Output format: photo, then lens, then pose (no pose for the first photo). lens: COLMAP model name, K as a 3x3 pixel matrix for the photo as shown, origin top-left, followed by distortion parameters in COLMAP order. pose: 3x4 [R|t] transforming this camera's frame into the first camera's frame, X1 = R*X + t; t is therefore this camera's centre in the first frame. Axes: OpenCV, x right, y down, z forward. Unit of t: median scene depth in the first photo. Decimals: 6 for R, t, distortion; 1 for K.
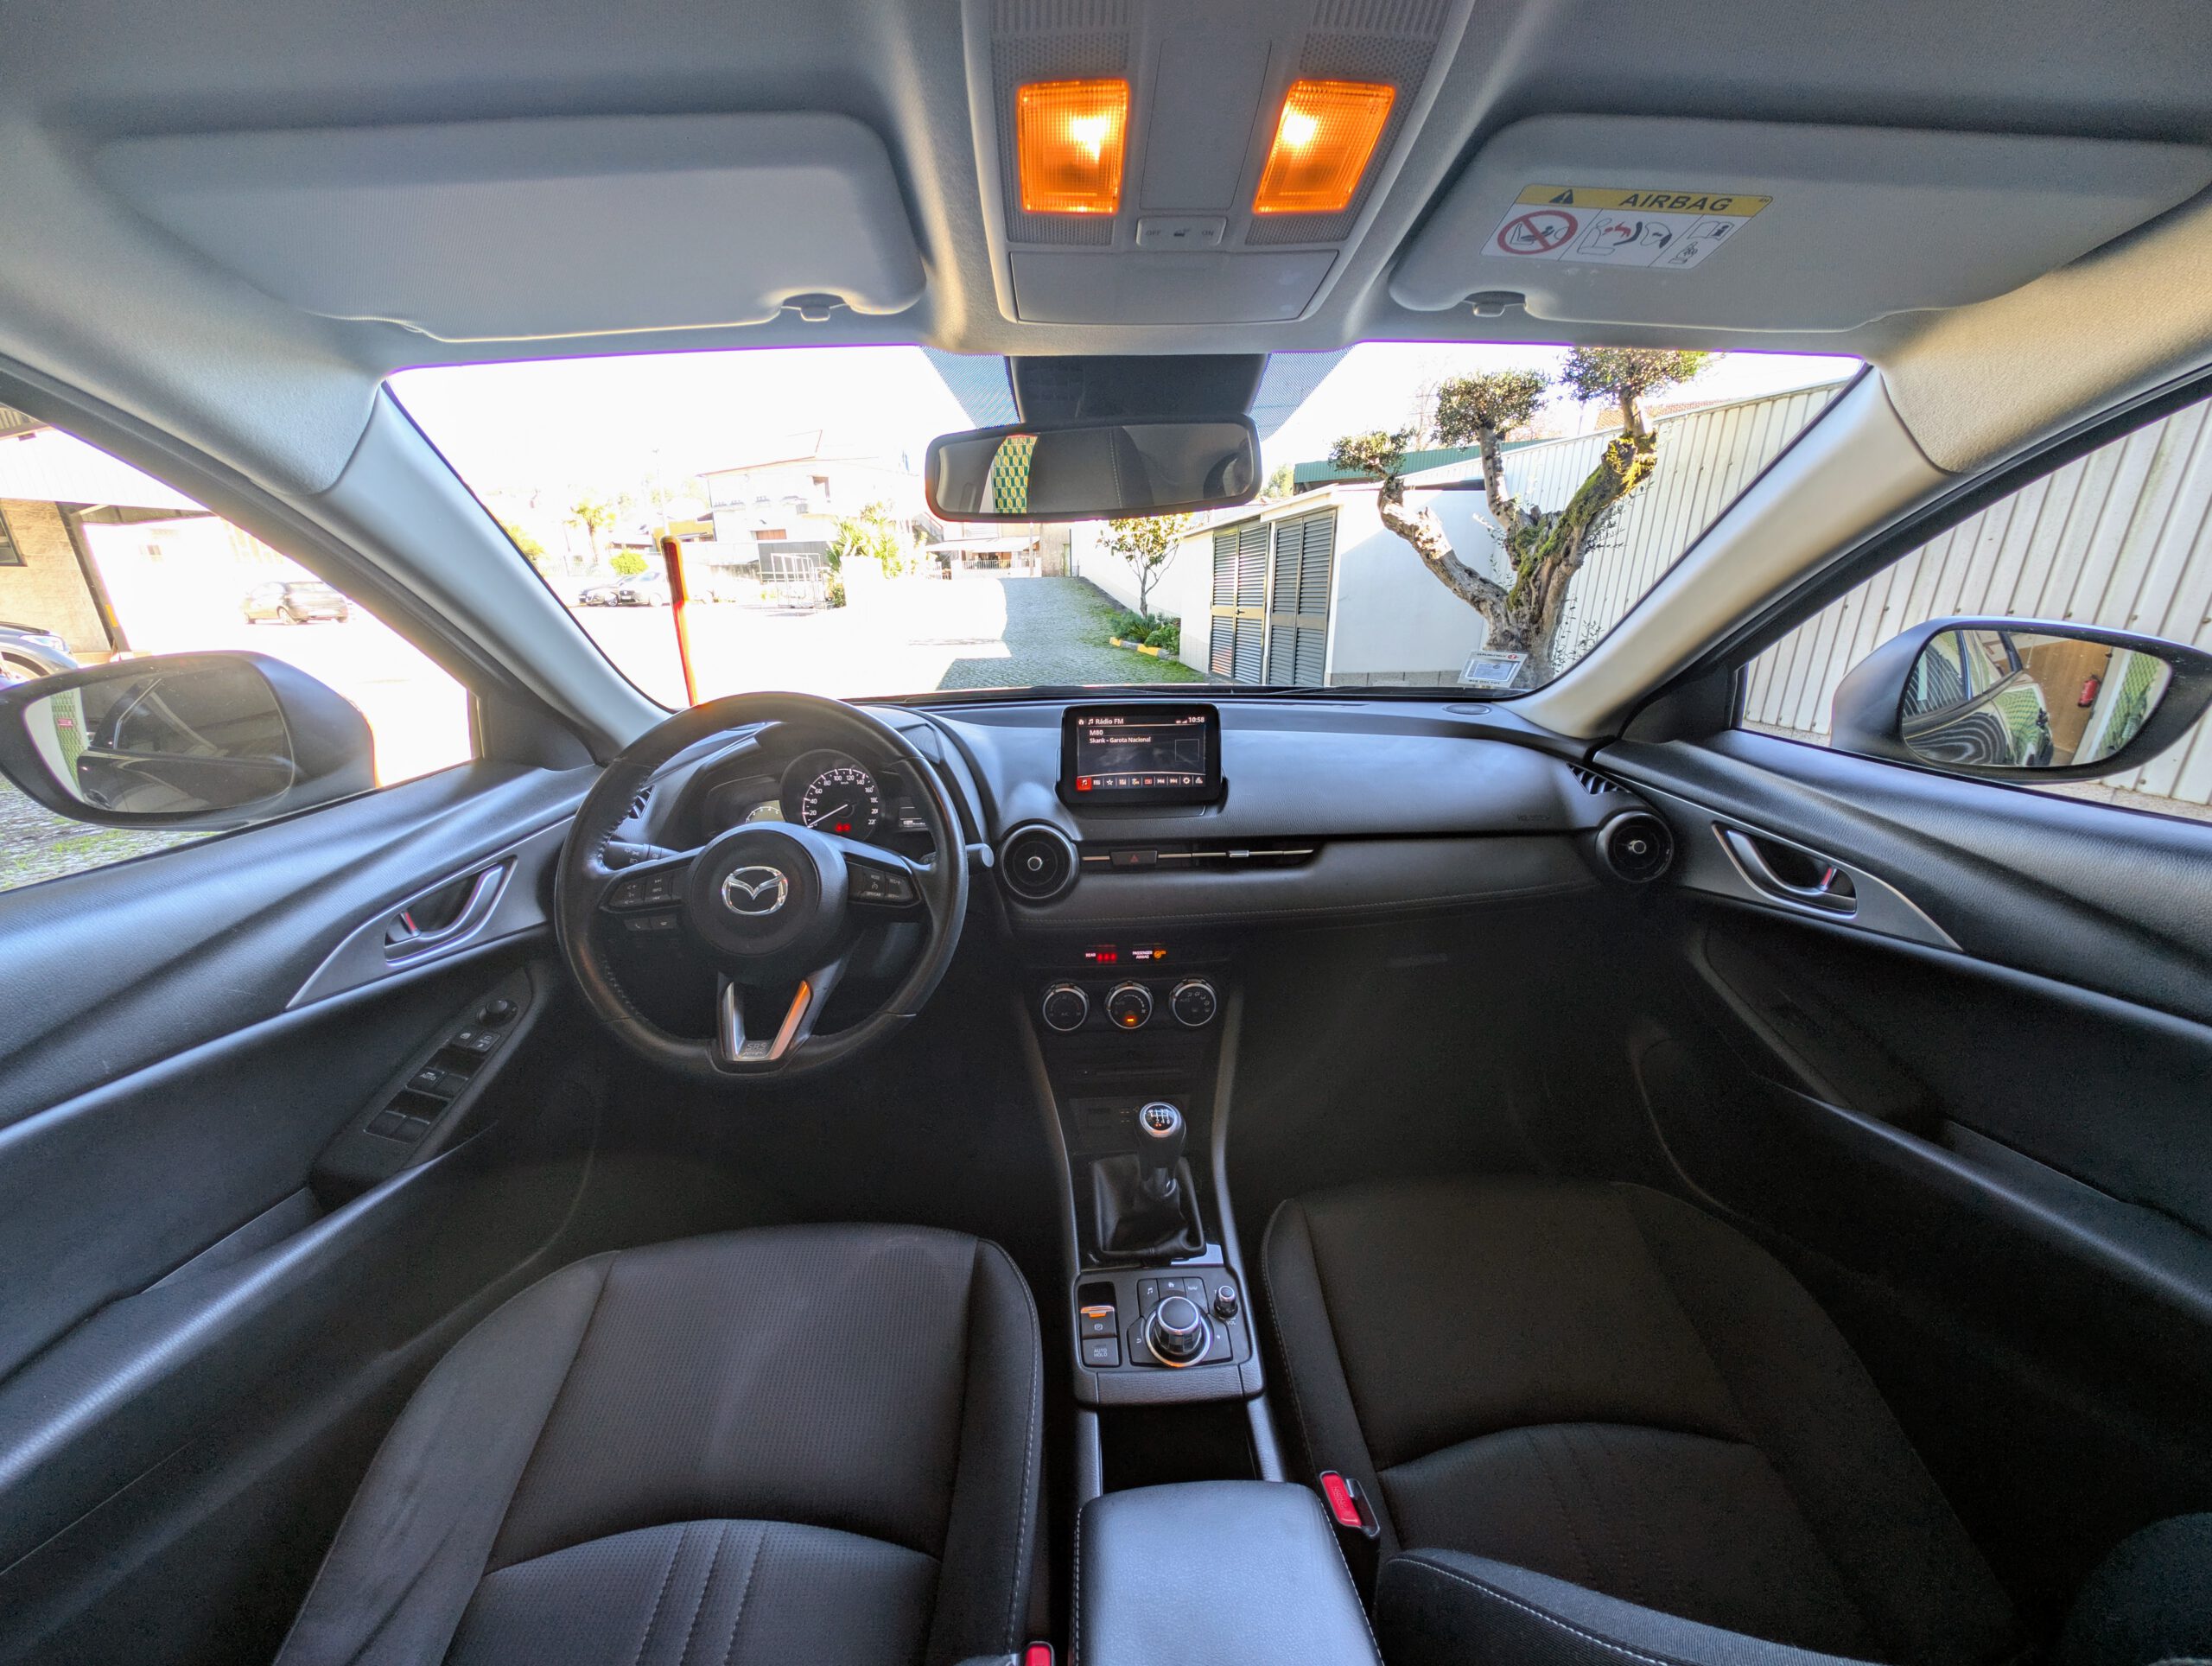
lens RADIAL K [[772.1, 0, 1100.3], [0, 772.1, 836.3], [0, 0, 1]] dist [-0.000609, -0.001803]
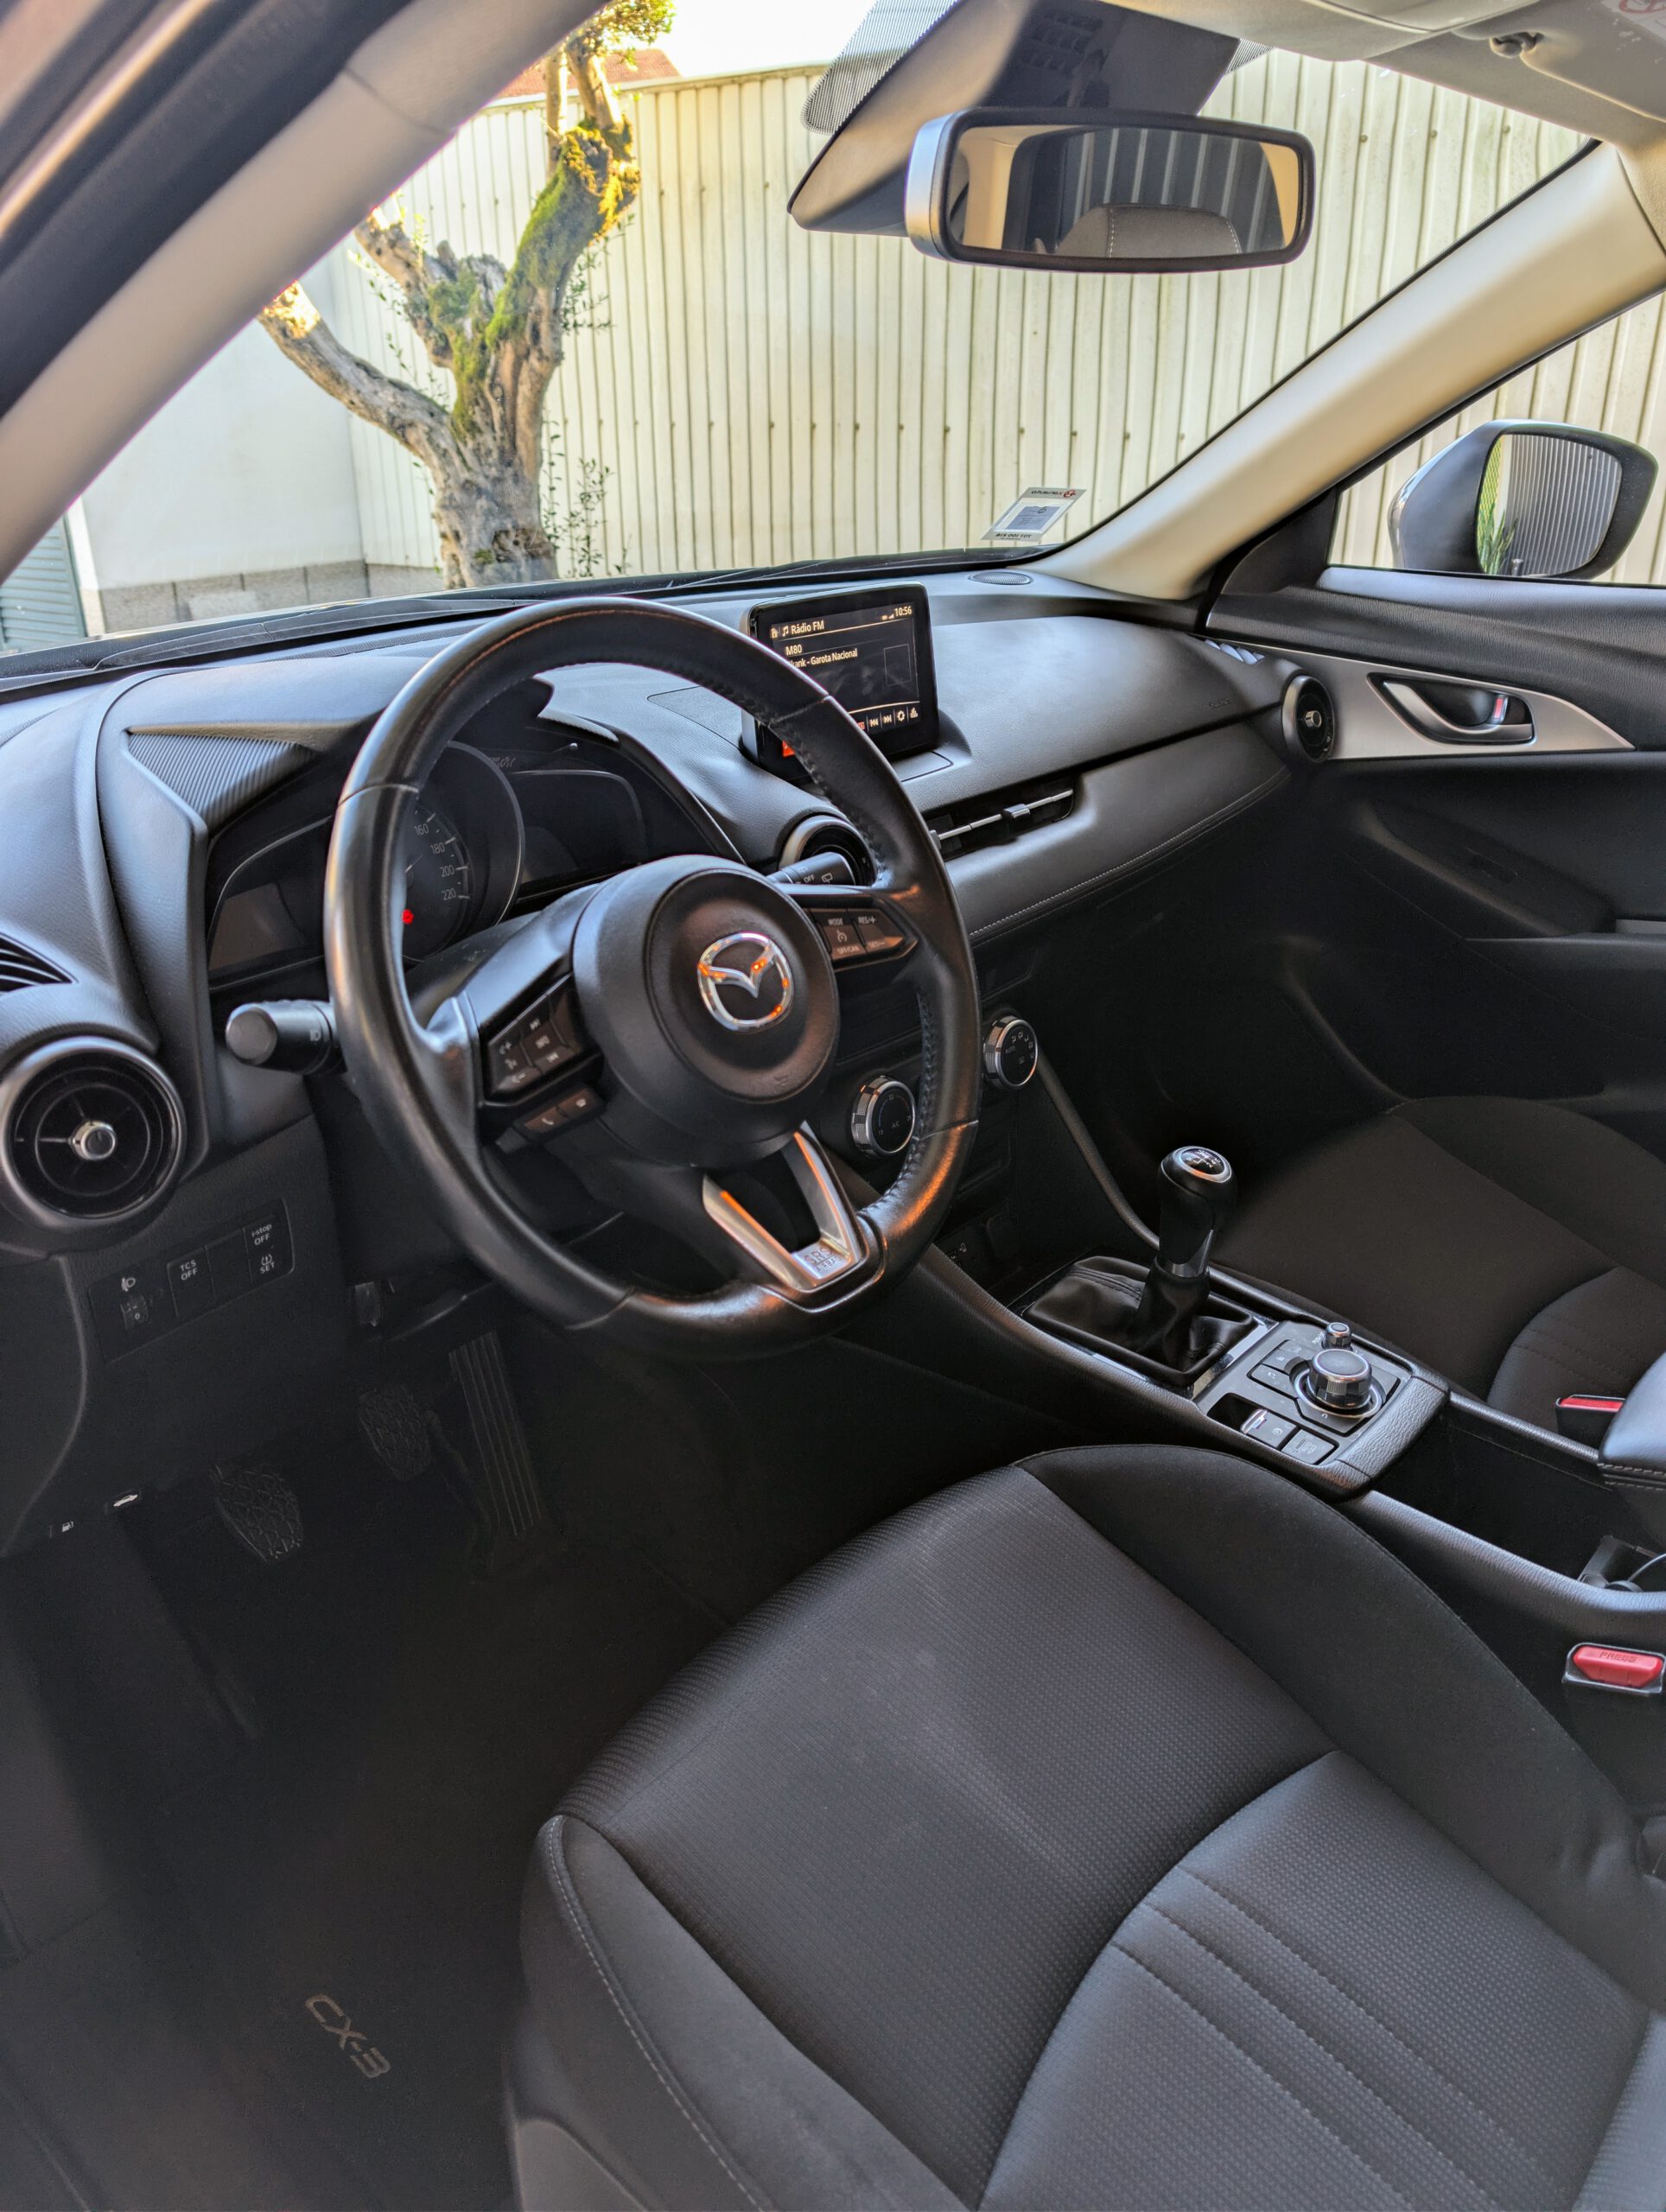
lens RADIAL K [[1593.0, 0, 816.6], [0, 1593.0, 1088.3], [0, 0, 1]] dist [0.001981, -0.007808]
pose [[0.691208, -0.285198, 0.663998, -0.855576], [0.220428, 0.958250, 0.182123, -0.033886], [-0.688217, 0.020479, 0.725216, 0.137340]]
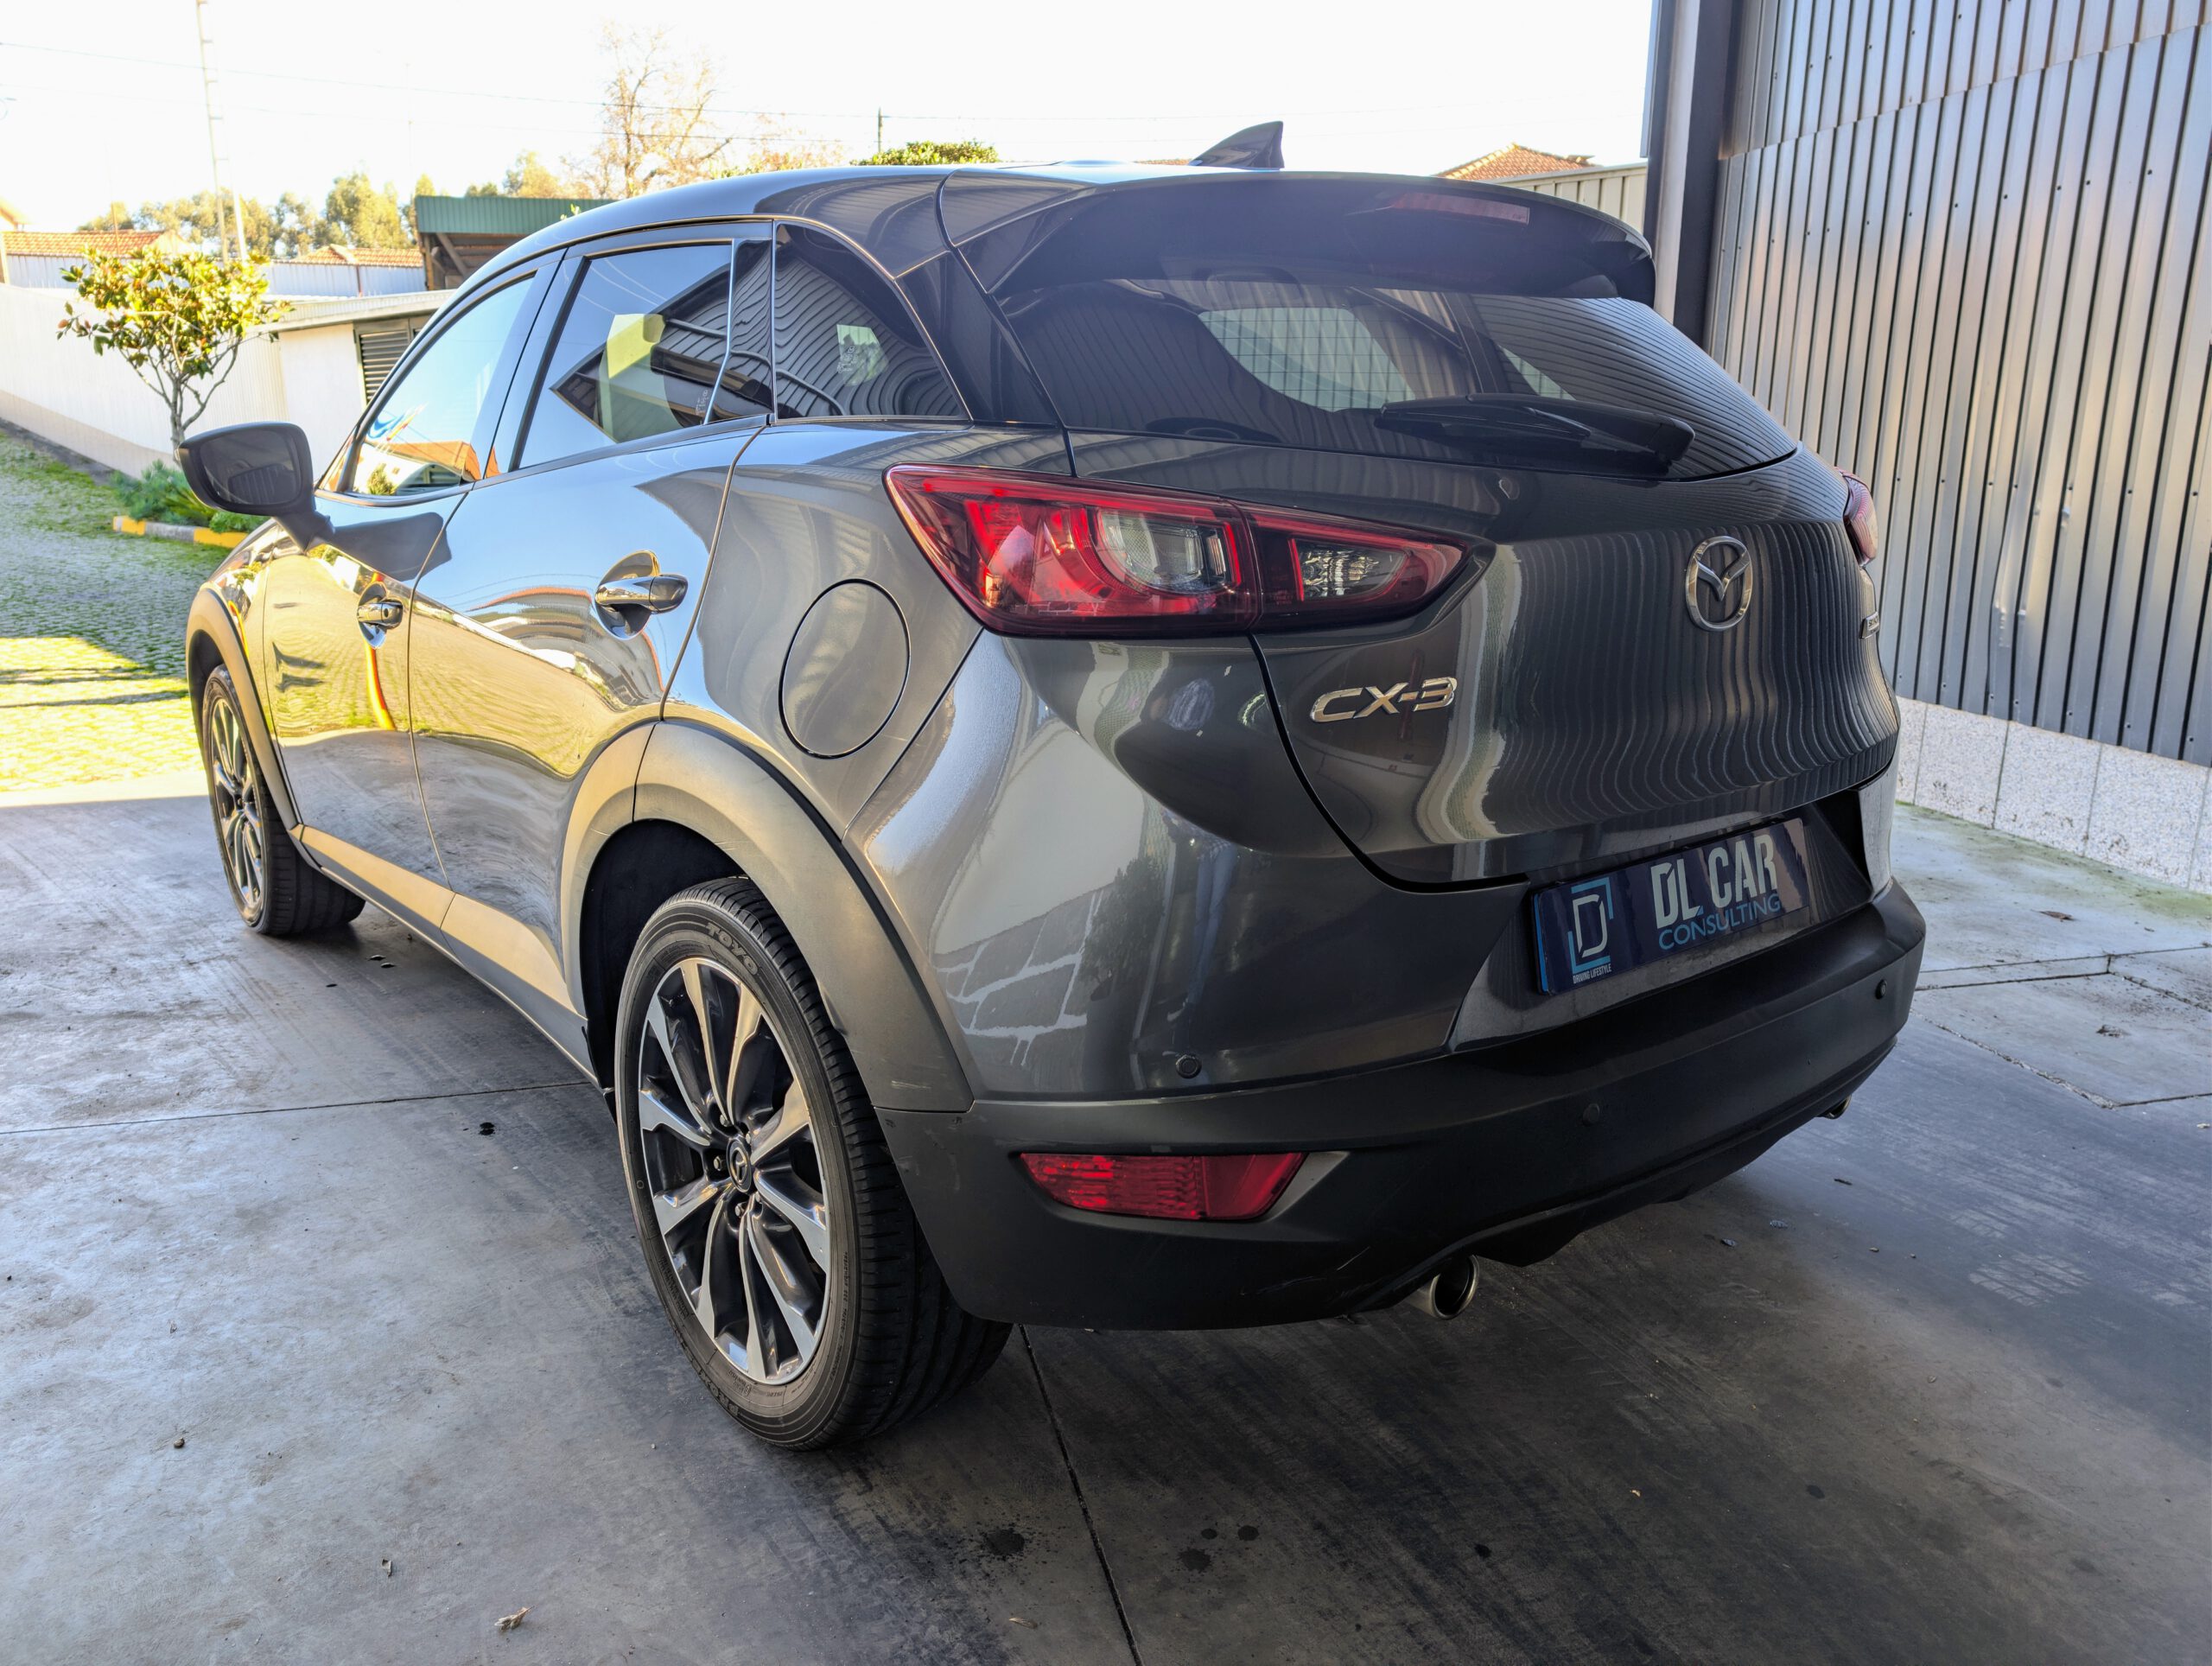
lens RADIAL K [[1593.0, 0, 1113.9], [0, 1593.0, 838.3], [0, 0, 1]] dist [0.001981, -0.007808]
pose [[0.800347, -0.125328, 0.586291, -1.472075], [0.162919, 0.986572, -0.011506, 0.920583], [-0.576977, 0.104727, 0.810019, -2.597010]]
